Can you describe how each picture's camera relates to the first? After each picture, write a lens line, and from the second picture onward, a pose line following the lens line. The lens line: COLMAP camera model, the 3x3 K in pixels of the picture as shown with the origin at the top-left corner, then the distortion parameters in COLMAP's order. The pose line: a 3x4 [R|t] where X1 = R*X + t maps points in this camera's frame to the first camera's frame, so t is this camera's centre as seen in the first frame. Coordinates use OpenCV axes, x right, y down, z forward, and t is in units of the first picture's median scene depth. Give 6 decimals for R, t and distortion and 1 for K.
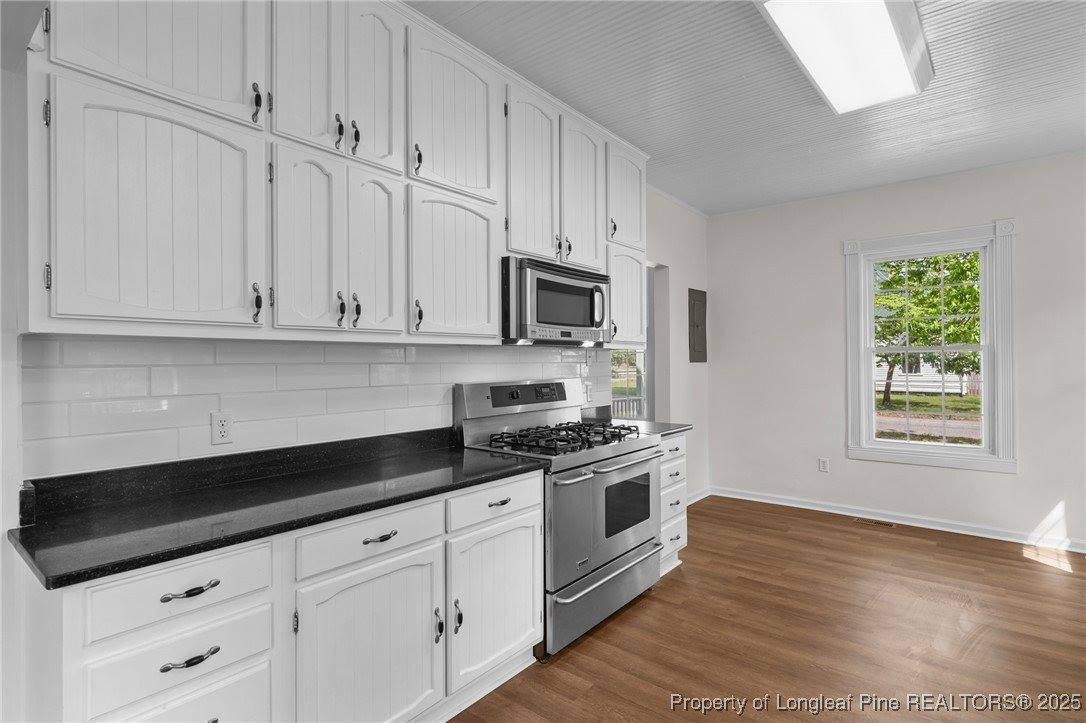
lens RADIAL K [[538.7, 0, 545.6], [0, 538.7, 355.5], [0, 0, 1]] dist [-0.001621, 0.000391]
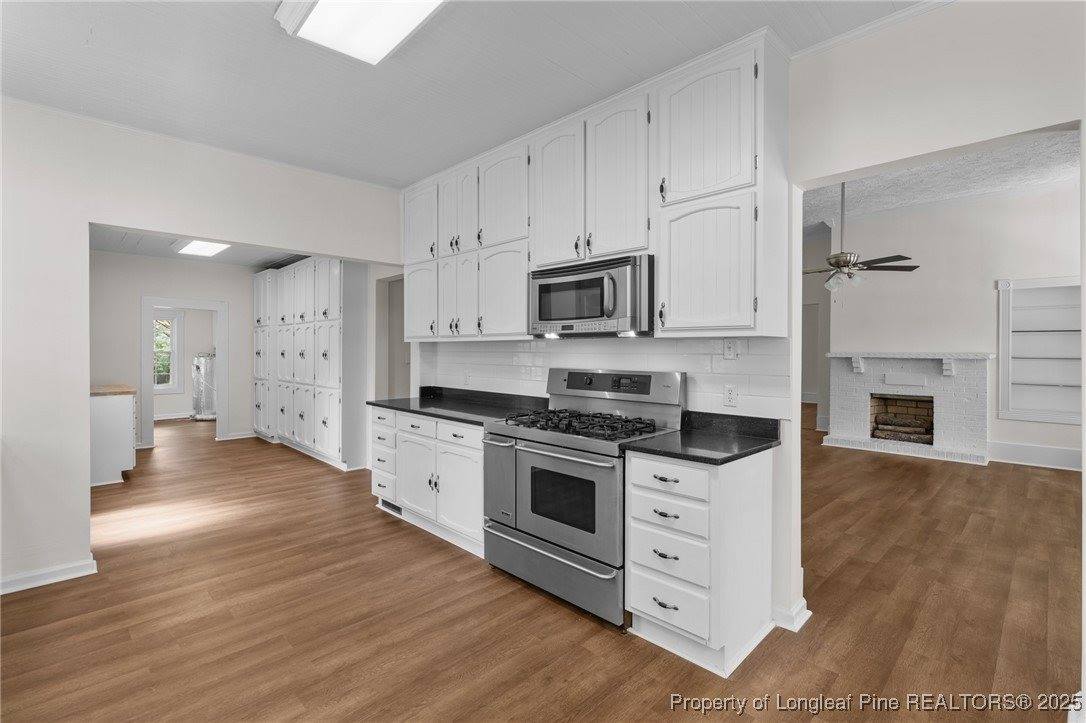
lens RADIAL K [[502.0, 0, 543.3], [0, 502.0, 353.5], [0, 0, 1]] dist [-0.000335, -0.000139]
pose [[-0.118884, 0.007633, -0.992879, 1.091181], [0.003101, 0.999968, 0.007316, 0.006180], [0.992903, -0.002210, -0.118904, 1.104223]]
